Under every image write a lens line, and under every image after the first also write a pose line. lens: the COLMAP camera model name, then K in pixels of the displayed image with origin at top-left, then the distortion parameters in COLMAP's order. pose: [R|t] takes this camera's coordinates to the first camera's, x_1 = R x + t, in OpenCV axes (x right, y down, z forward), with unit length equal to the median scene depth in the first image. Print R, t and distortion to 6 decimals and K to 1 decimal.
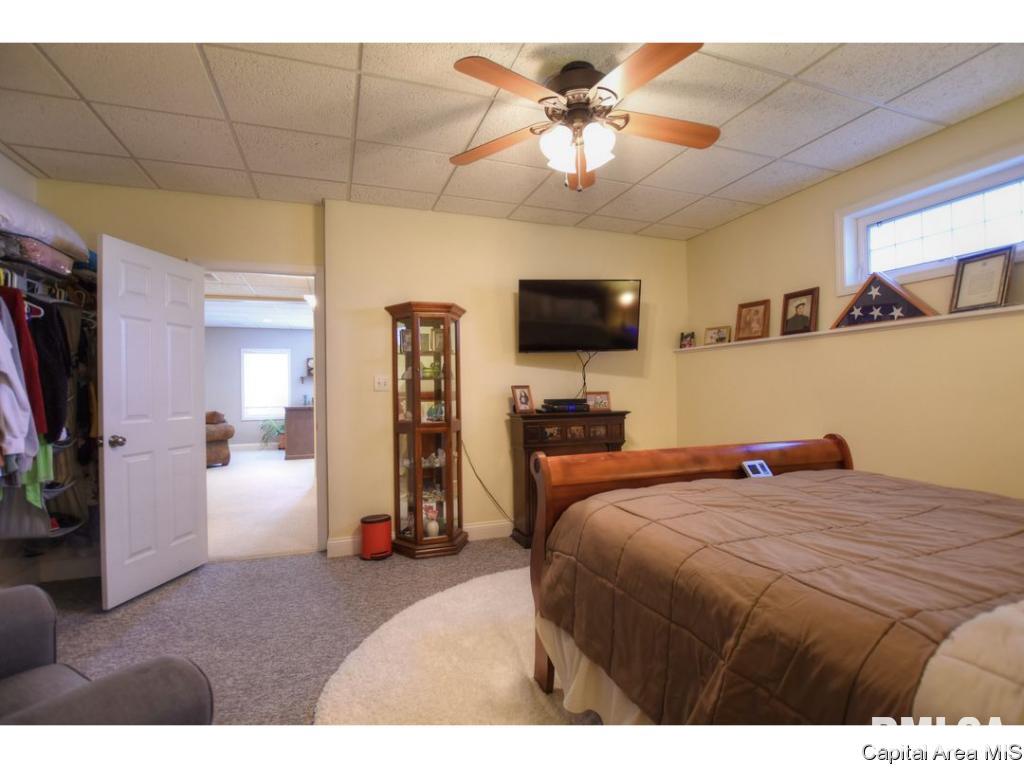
lens RADIAL K [[457.3, 0, 508.1], [0, 457.3, 387.7], [0, 0, 1]] dist [-0.022973, 0.000246]
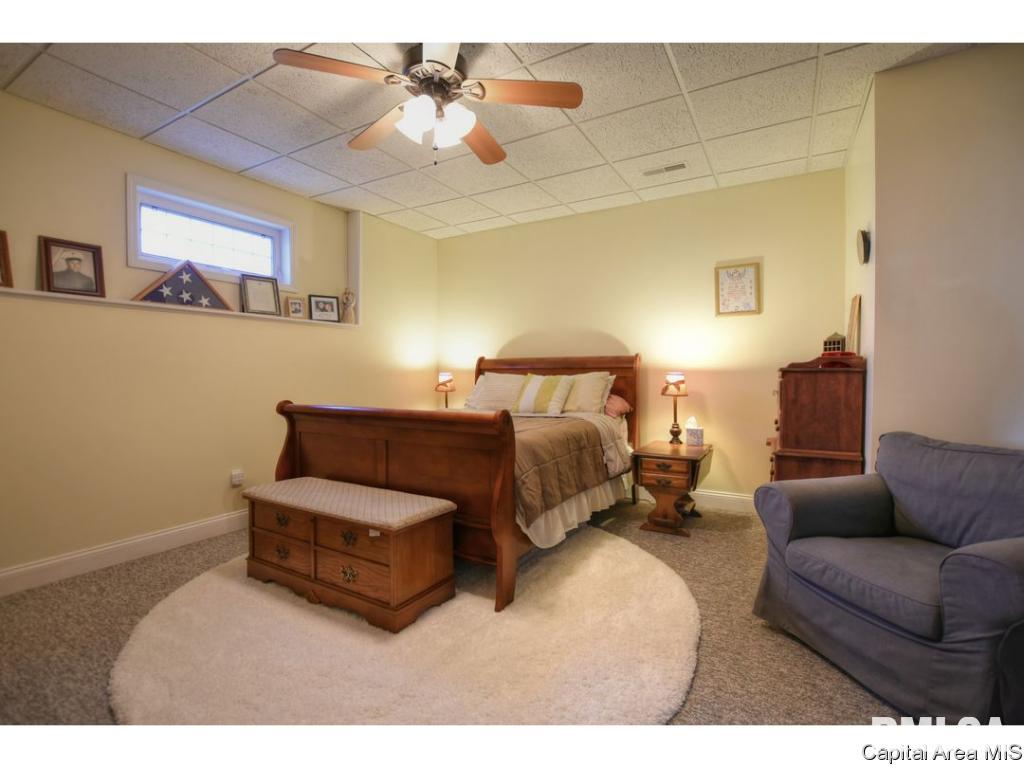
lens RADIAL K [[457.3, 0, 512.5], [0, 457.3, 384.1], [0, 0, 1]] dist [-0.022973, 0.000246]
pose [[-0.625878, -0.006698, 0.779892, -0.522106], [0.003576, 0.999928, 0.011458, 0.035672], [-0.779912, 0.009960, -0.625809, 1.031461]]
